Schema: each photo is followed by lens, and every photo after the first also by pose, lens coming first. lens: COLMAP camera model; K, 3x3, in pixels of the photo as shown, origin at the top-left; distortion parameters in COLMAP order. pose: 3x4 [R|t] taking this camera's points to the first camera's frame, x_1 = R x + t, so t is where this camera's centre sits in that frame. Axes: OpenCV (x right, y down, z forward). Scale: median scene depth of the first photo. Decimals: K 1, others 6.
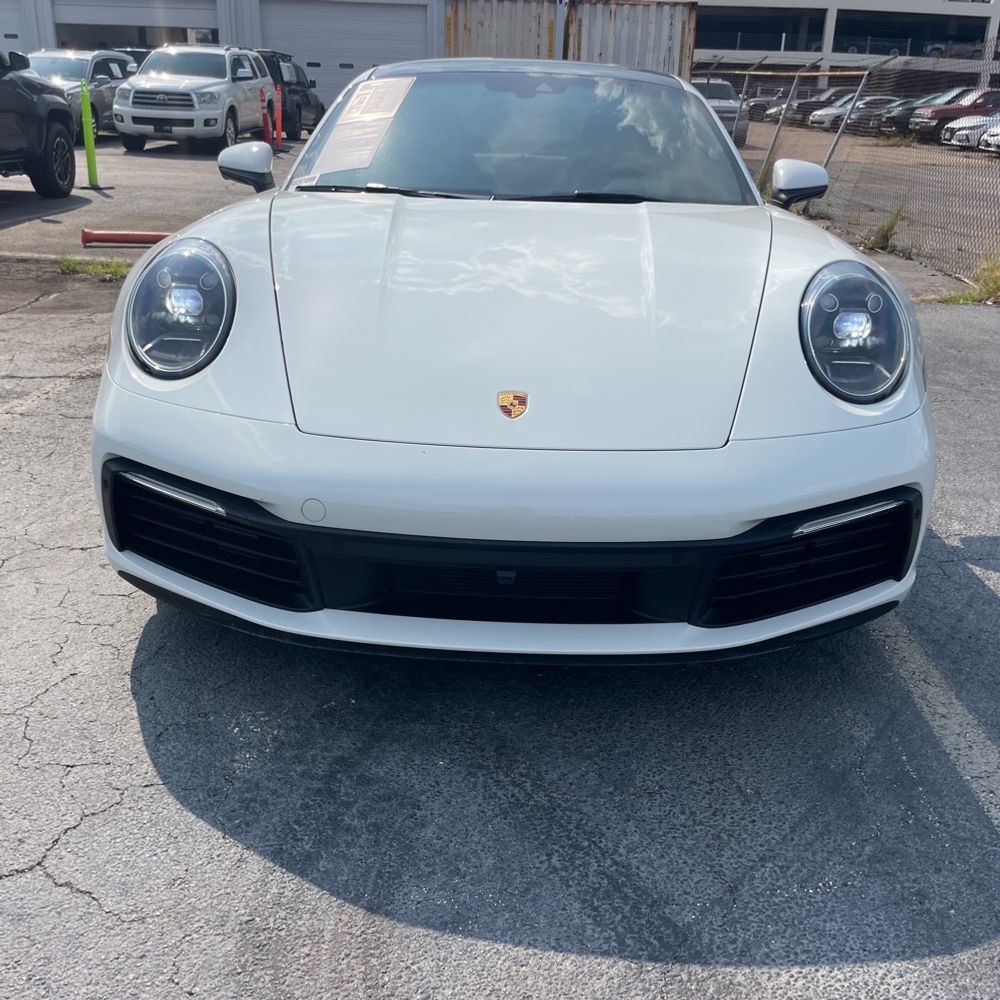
lens RADIAL K [[1009.2, 0, 499.8], [0, 1009.2, 487.2], [0, 0, 1]] dist [0.083476, -0.119539]
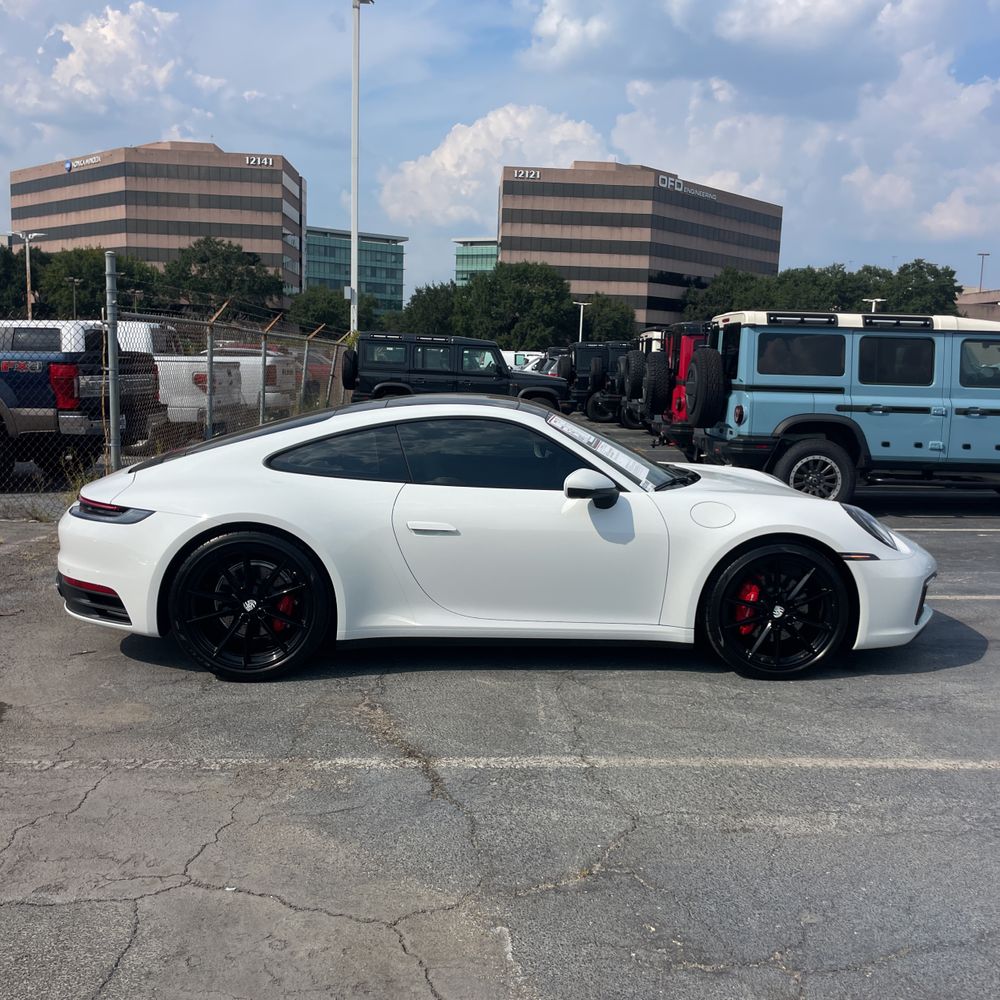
lens RADIAL K [[1002.0, 0, 510.5], [0, 1002.0, 499.9], [0, 0, 1]] dist [0.133227, -0.248664]
pose [[-0.076756, -0.170977, 0.982281, -0.517088], [0.317366, 0.929756, 0.186633, -0.191156], [-0.945192, 0.326068, -0.017102, 0.367922]]
